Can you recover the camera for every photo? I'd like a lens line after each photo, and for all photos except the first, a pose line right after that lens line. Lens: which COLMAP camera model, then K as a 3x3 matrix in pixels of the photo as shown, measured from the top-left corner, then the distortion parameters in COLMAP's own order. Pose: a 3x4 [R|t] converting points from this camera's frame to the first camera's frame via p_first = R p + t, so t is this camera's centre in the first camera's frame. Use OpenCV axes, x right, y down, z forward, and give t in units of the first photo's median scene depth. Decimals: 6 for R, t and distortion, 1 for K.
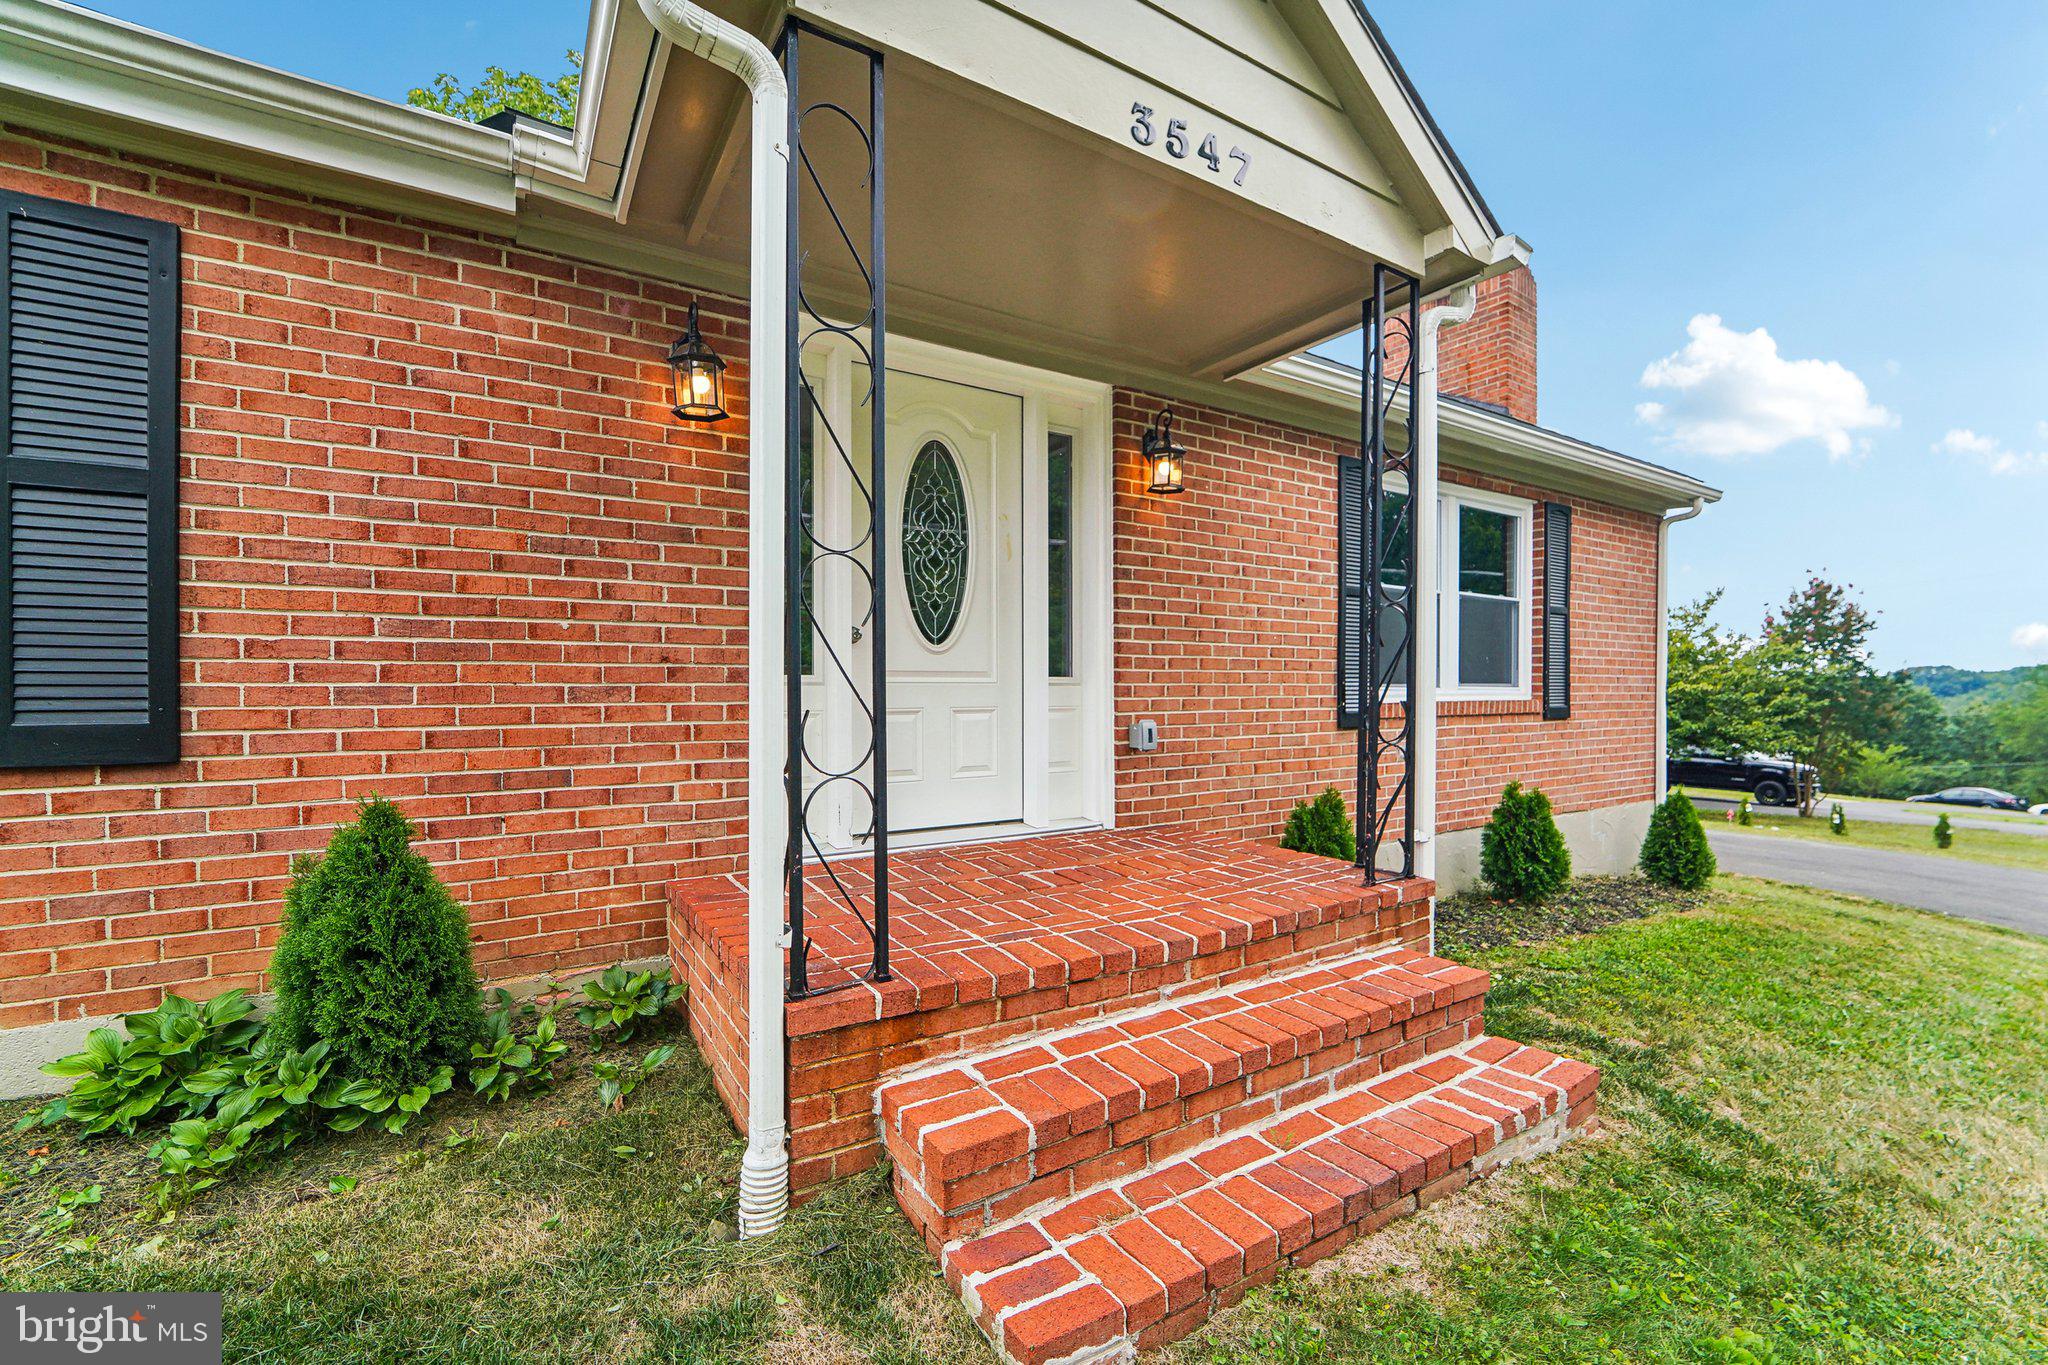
lens RADIAL K [[838.5, 0, 1018.2], [0, 838.5, 699.1], [0, 0, 1]] dist [-0.017881, -0.000428]
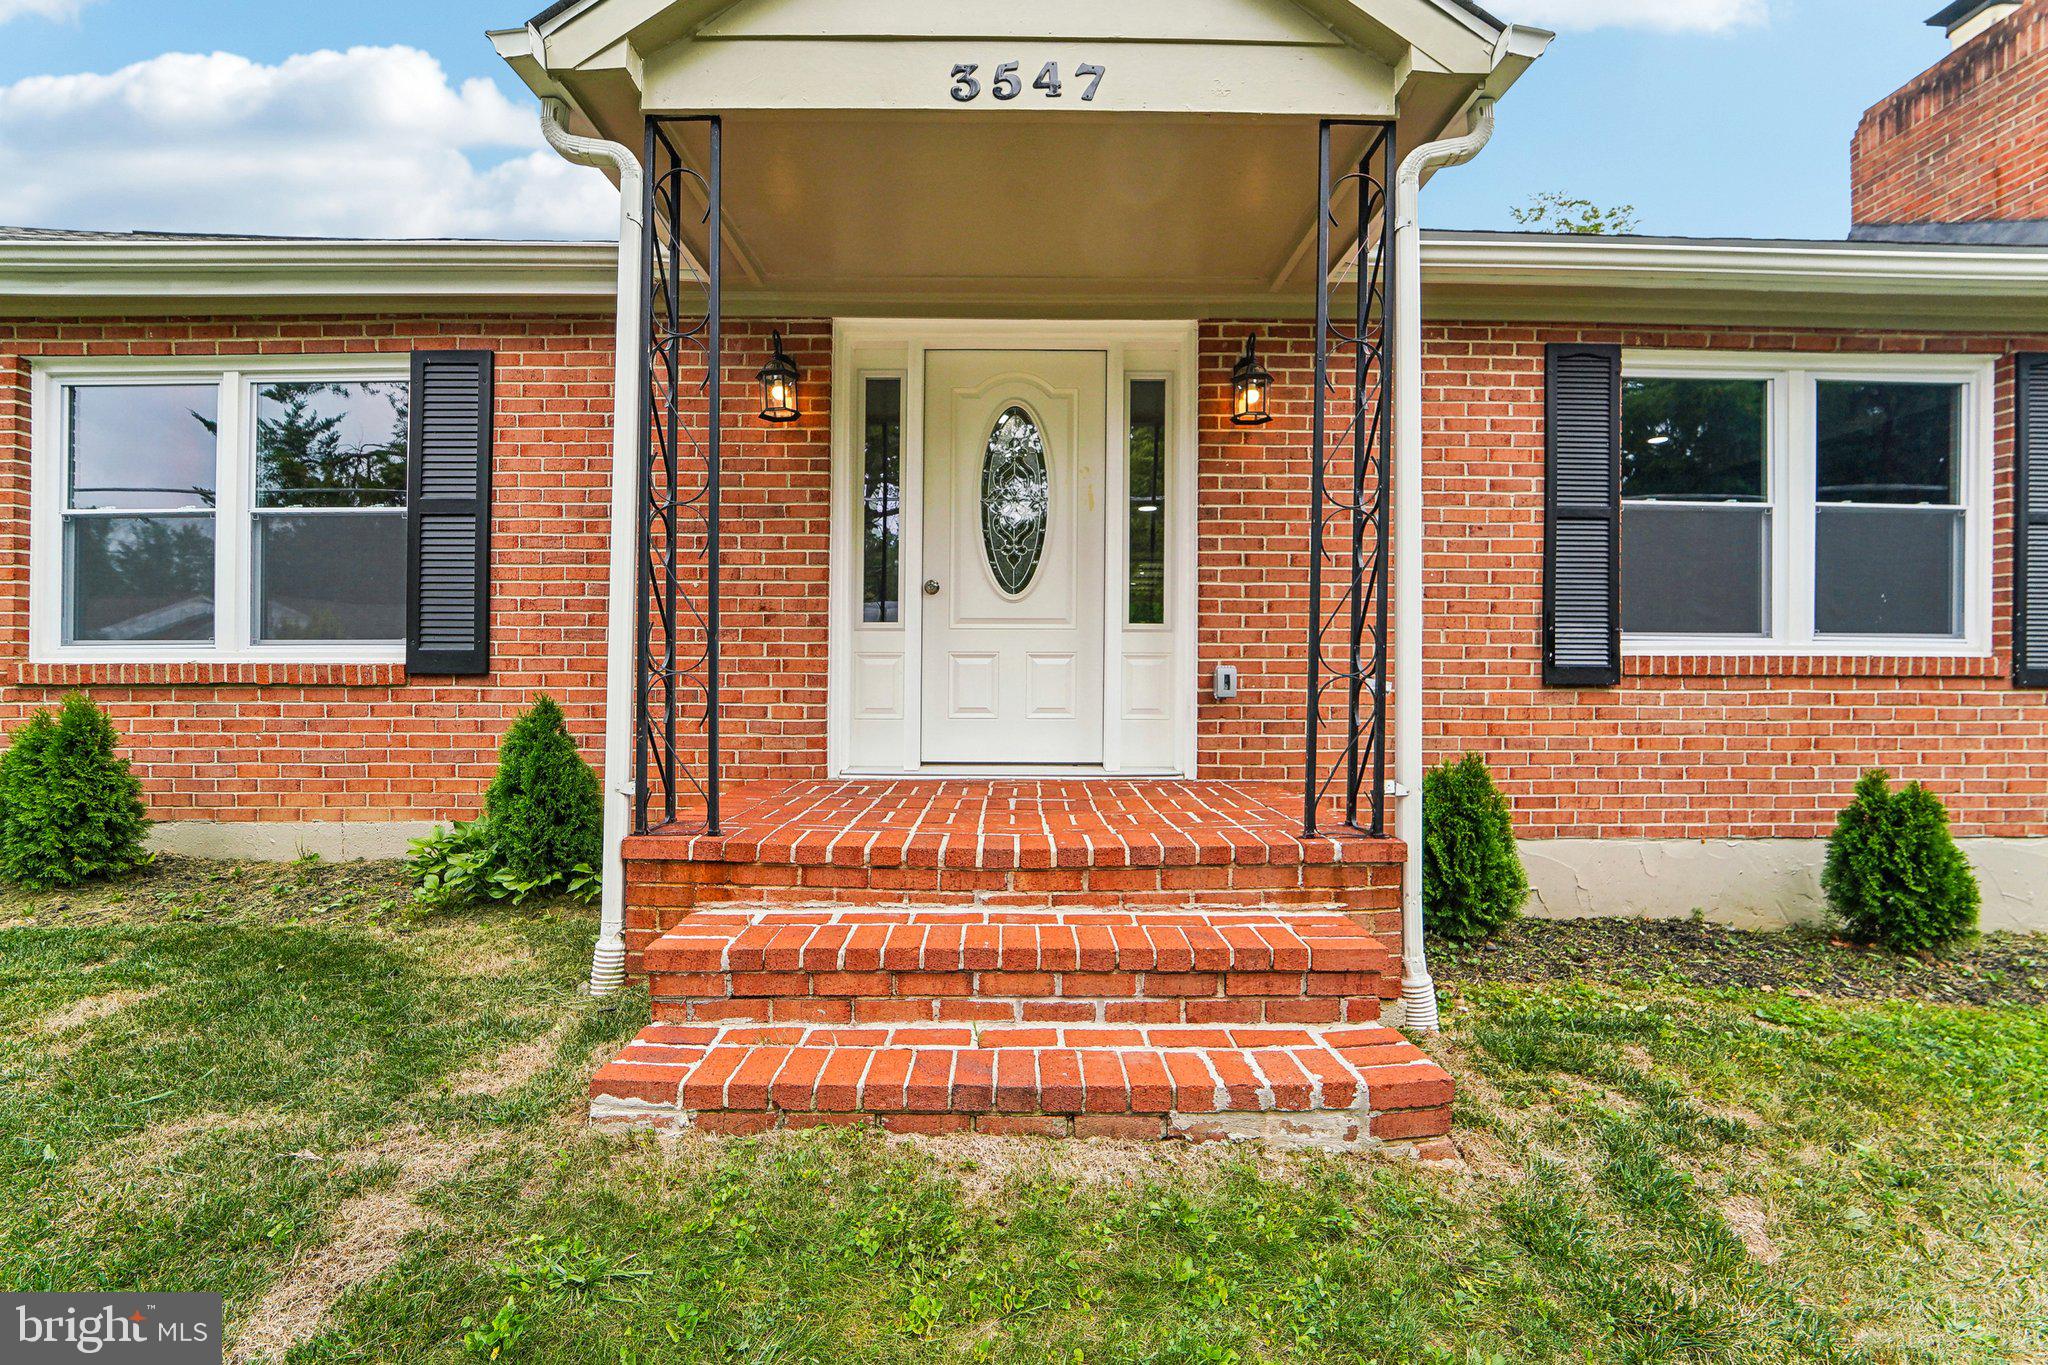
lens RADIAL K [[838.5, 0, 1013.0], [0, 838.5, 679.8], [0, 0, 1]] dist [-0.017881, -0.000428]
pose [[0.852502, 0.007848, -0.522666, 0.669140], [-0.013473, 0.999885, -0.006963, 0.076010], [0.522551, 0.012978, 0.852509, 0.109931]]
